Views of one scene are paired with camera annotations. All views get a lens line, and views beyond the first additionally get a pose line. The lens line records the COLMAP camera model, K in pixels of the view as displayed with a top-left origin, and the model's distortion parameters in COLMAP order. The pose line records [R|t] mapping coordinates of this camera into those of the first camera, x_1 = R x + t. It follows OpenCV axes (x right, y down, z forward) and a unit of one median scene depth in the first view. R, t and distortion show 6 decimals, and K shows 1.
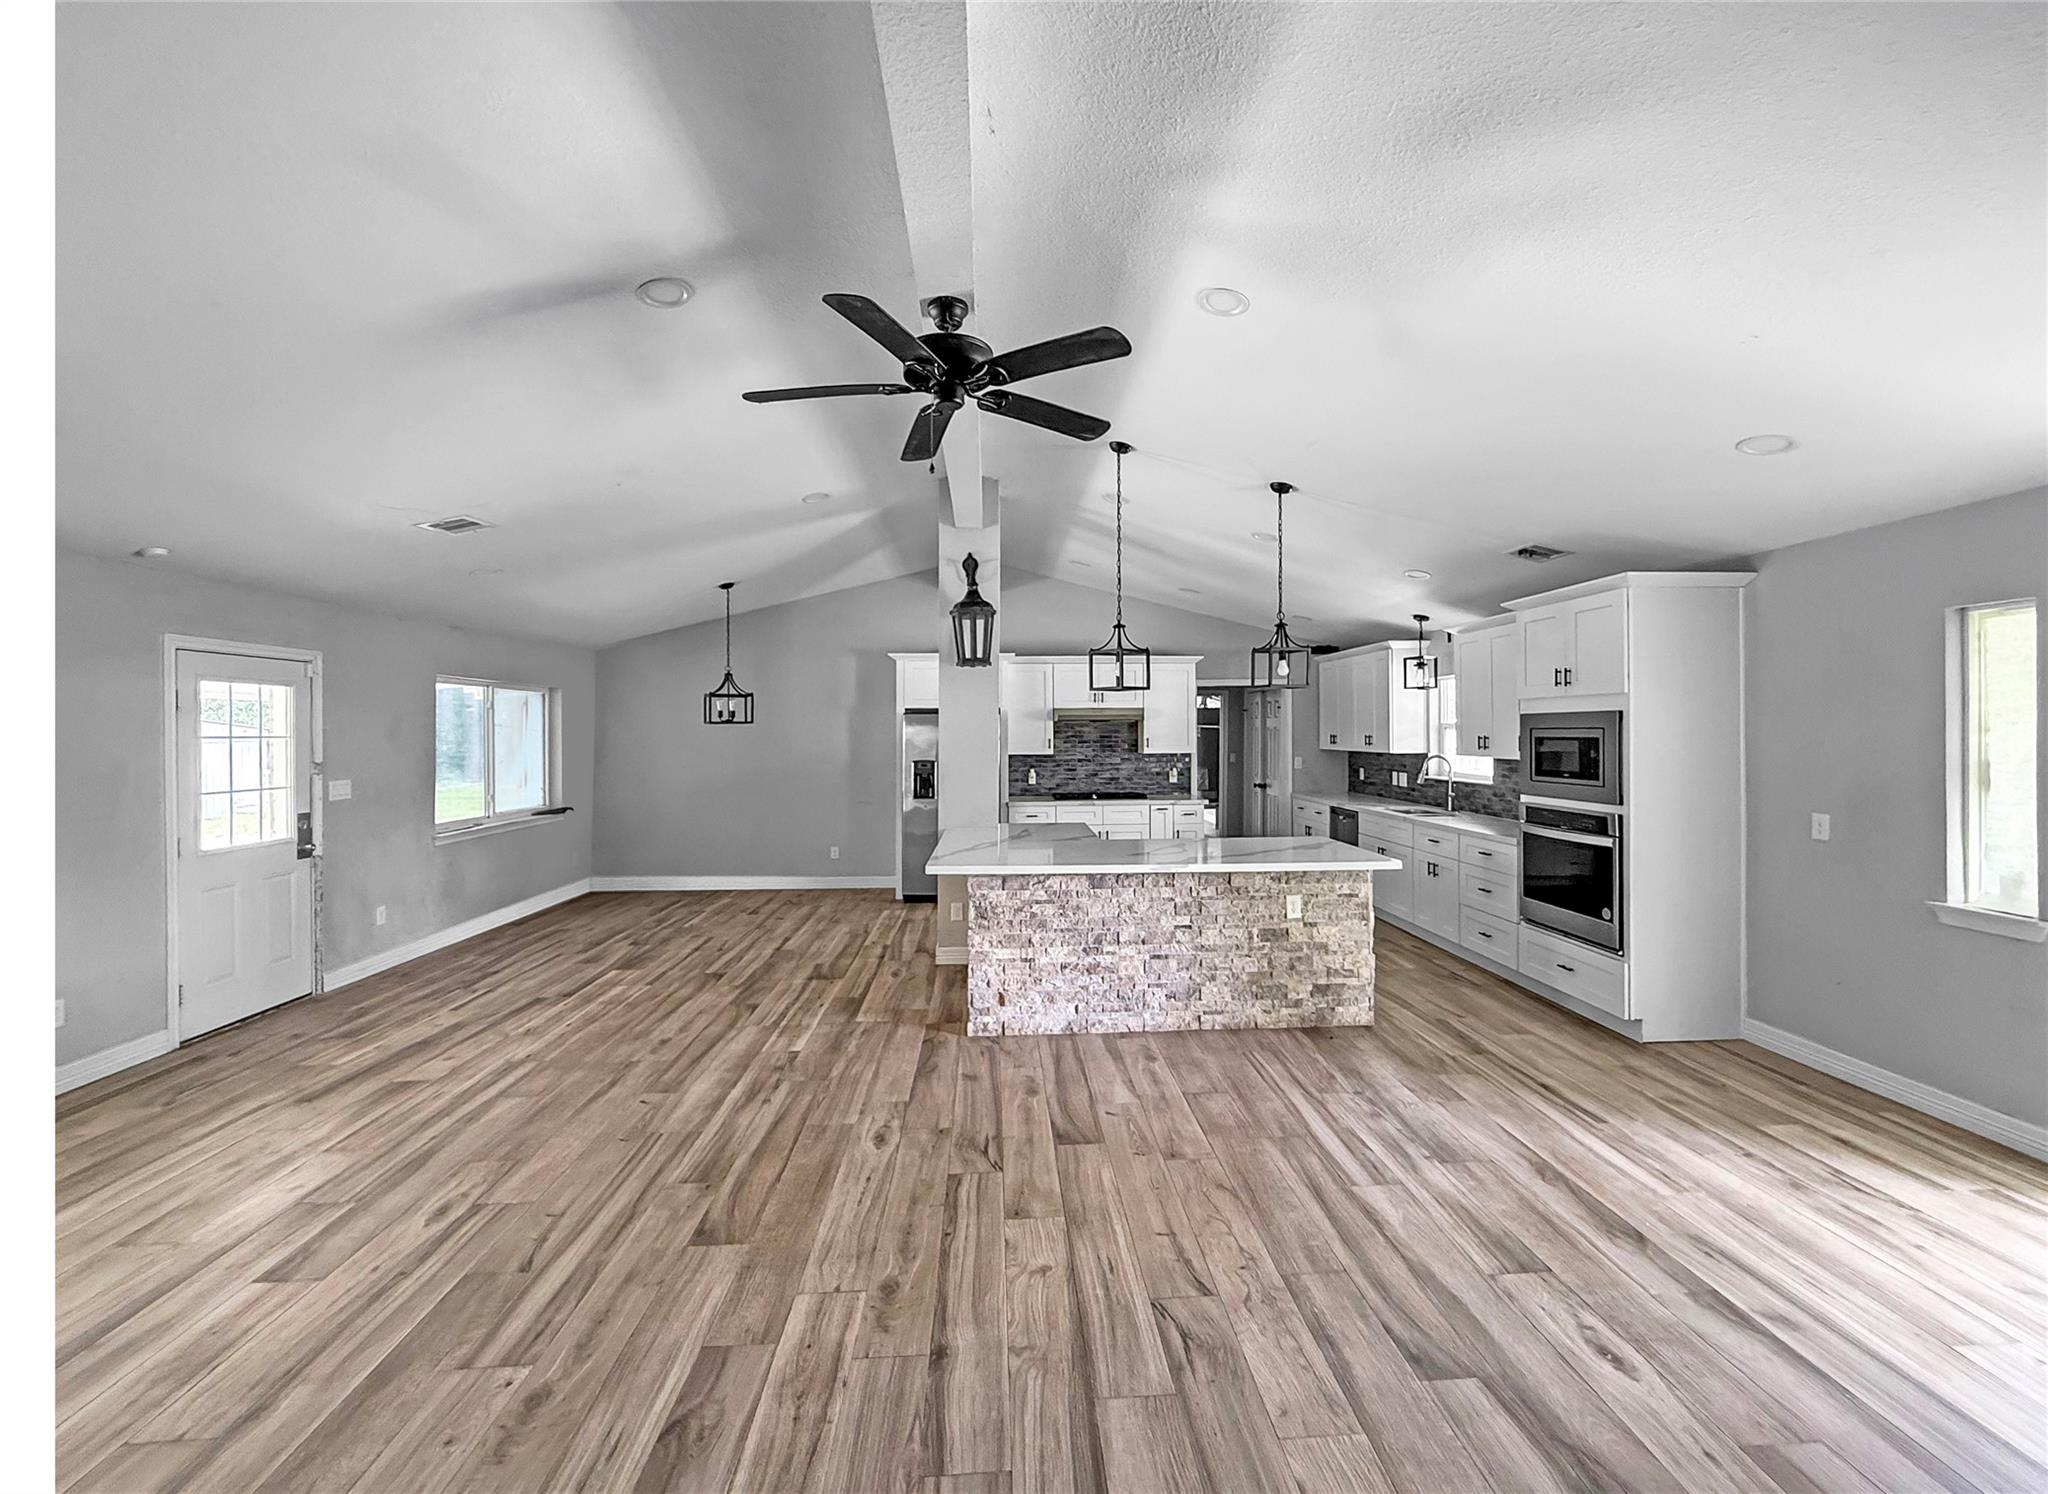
lens RADIAL K [[815.5, 0, 1037.4], [0, 815.5, 733.6], [0, 0, 1]] dist [0.000137, -0.000095]
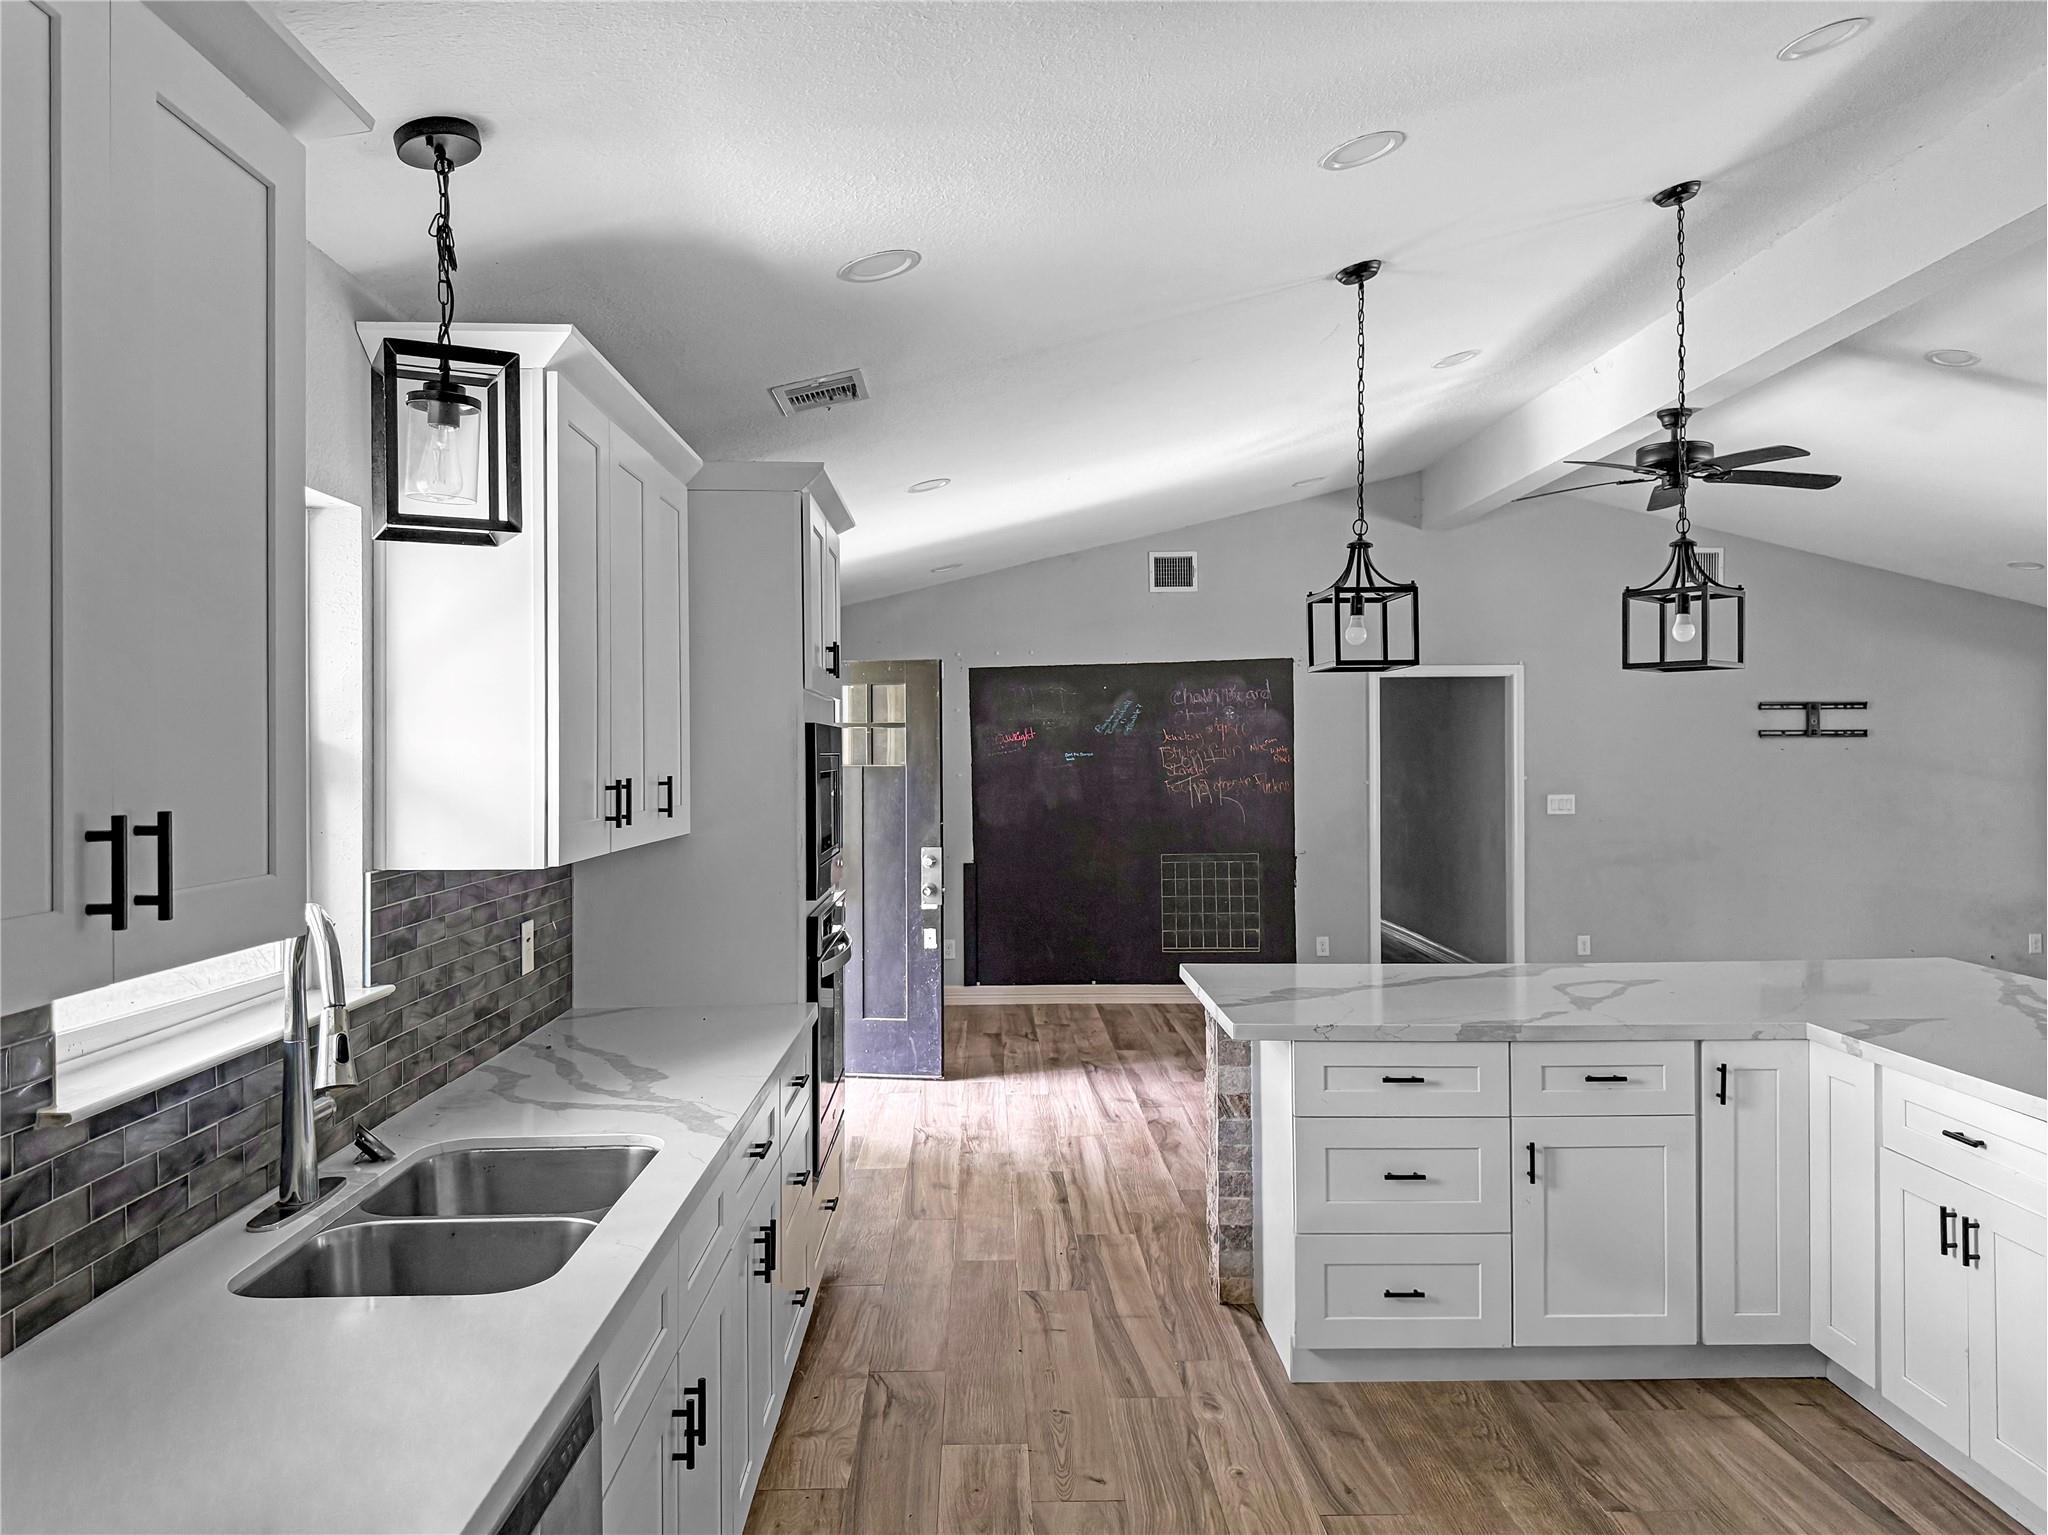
lens RADIAL K [[1444.1, 0, 995.2], [0, 1444.1, 749.7], [0, 0, 1]] dist [0.067032, -0.110841]
pose [[-0.998611, 0.014778, 0.050566, 0.509236], [0.014726, 0.999891, -0.001385, -0.007971], [-0.050581, -0.000639, -0.998720, 2.027992]]
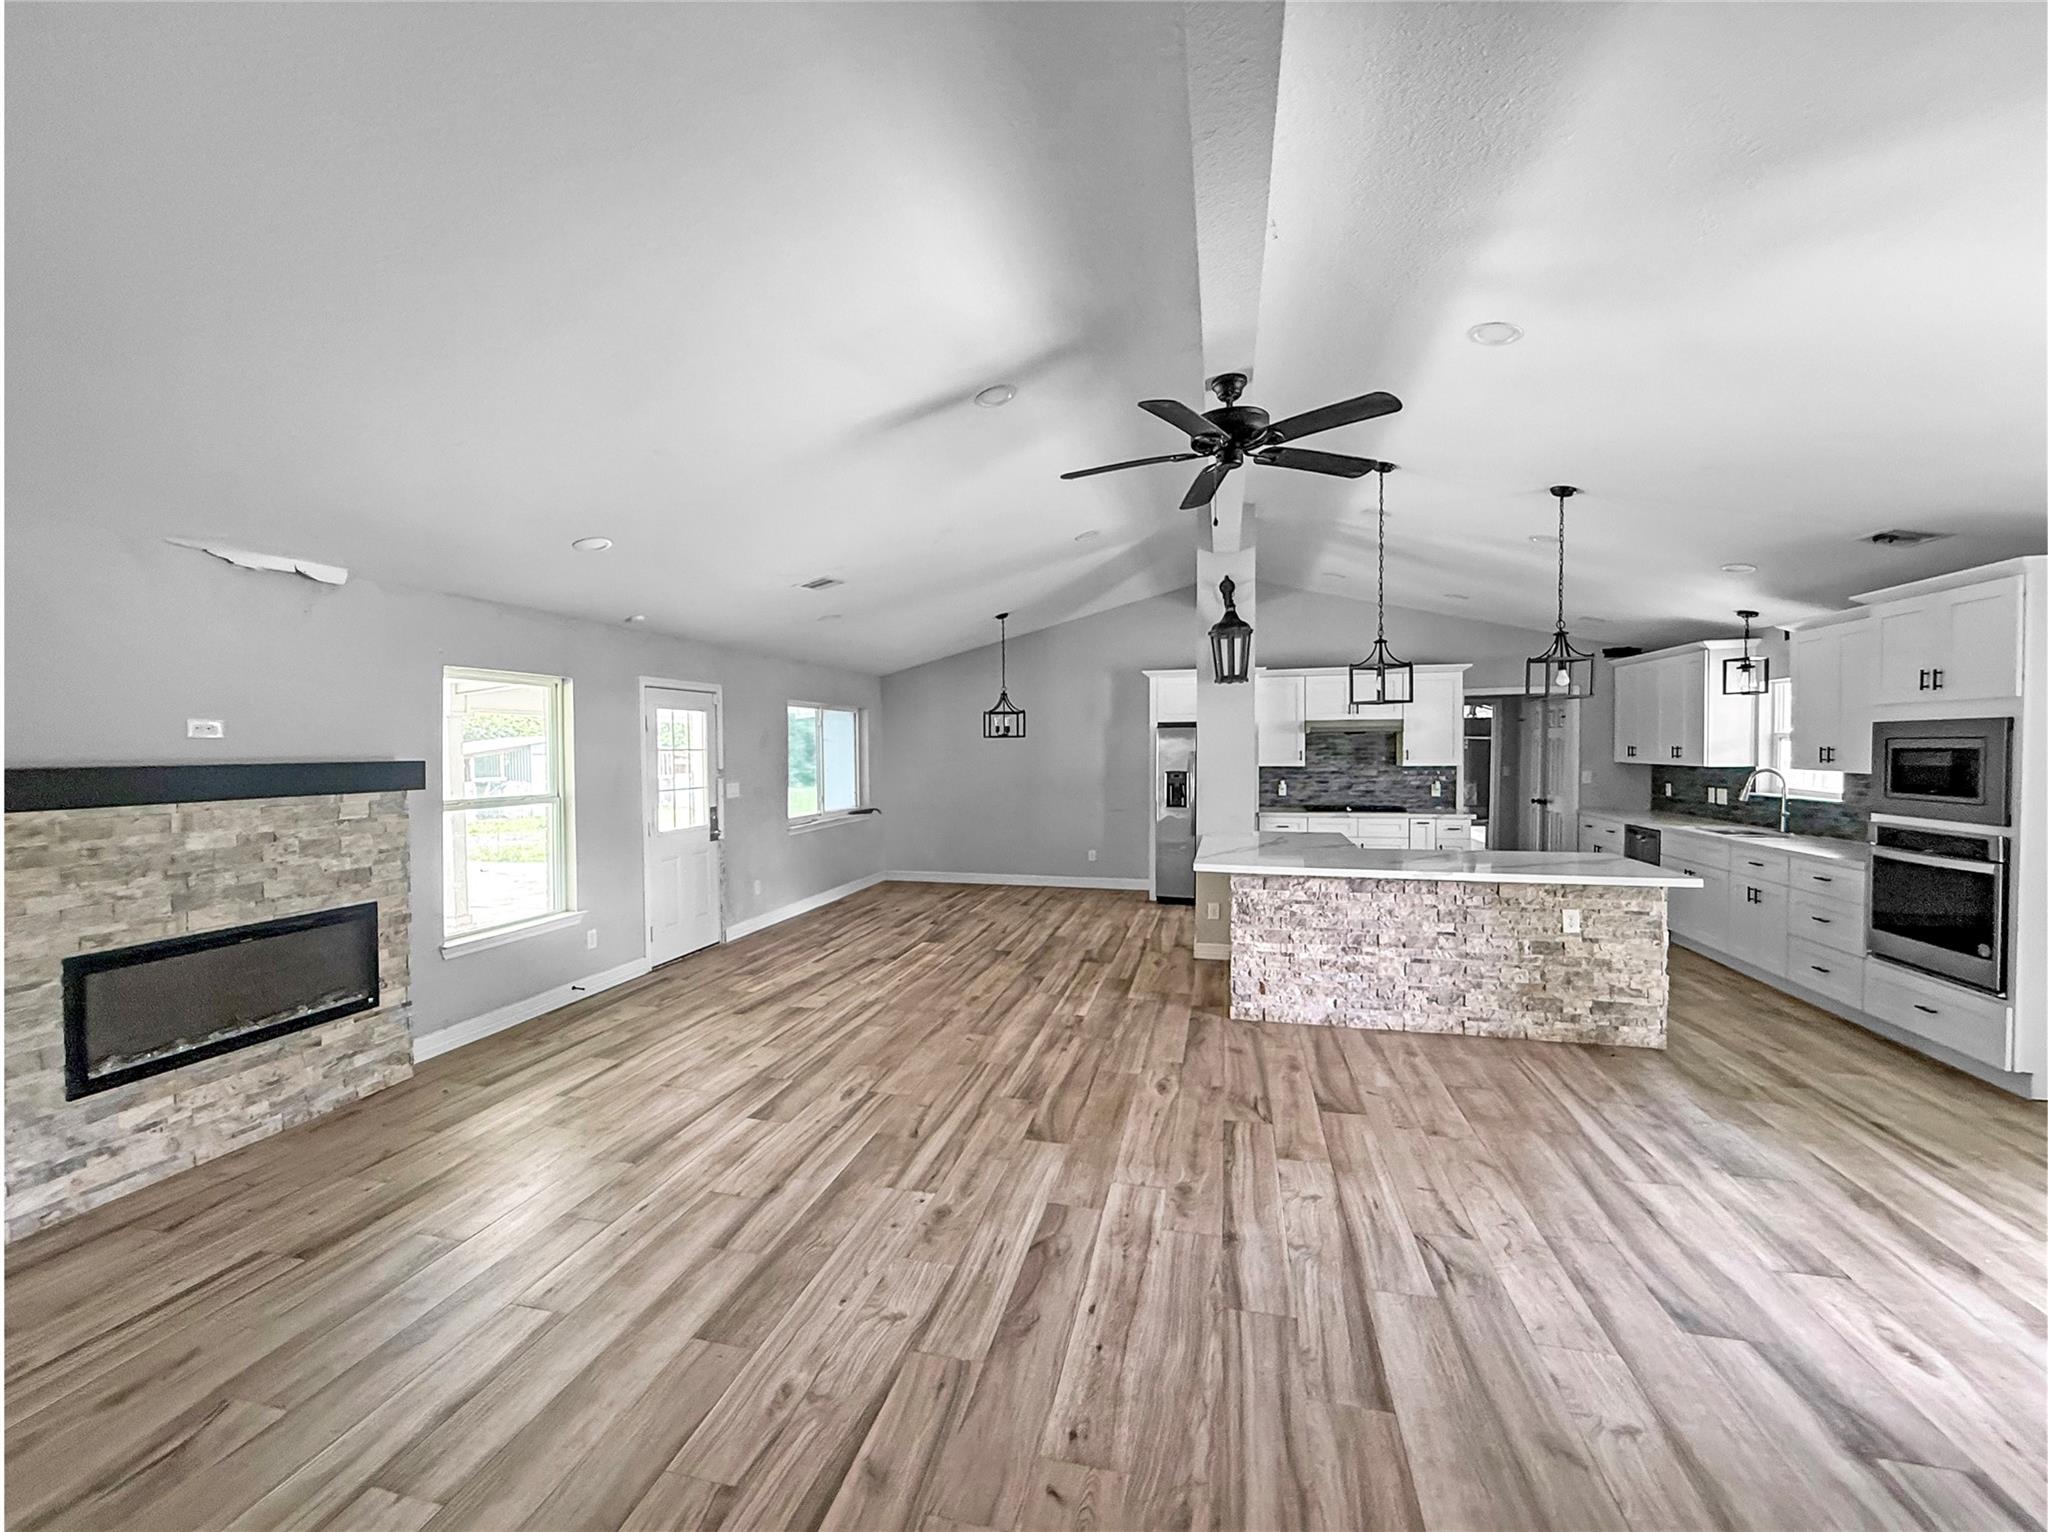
lens RADIAL K [[819.8, 0, 1019.1], [0, 819.8, 766.8], [0, 0, 1]] dist [-0.000441, 0.000314]
pose [[0.954156, 0.005201, -0.299265, -0.026990], [0.002470, 0.999678, 0.025250, -0.000623], [0.299300, -0.024832, 0.953836, -0.140053]]
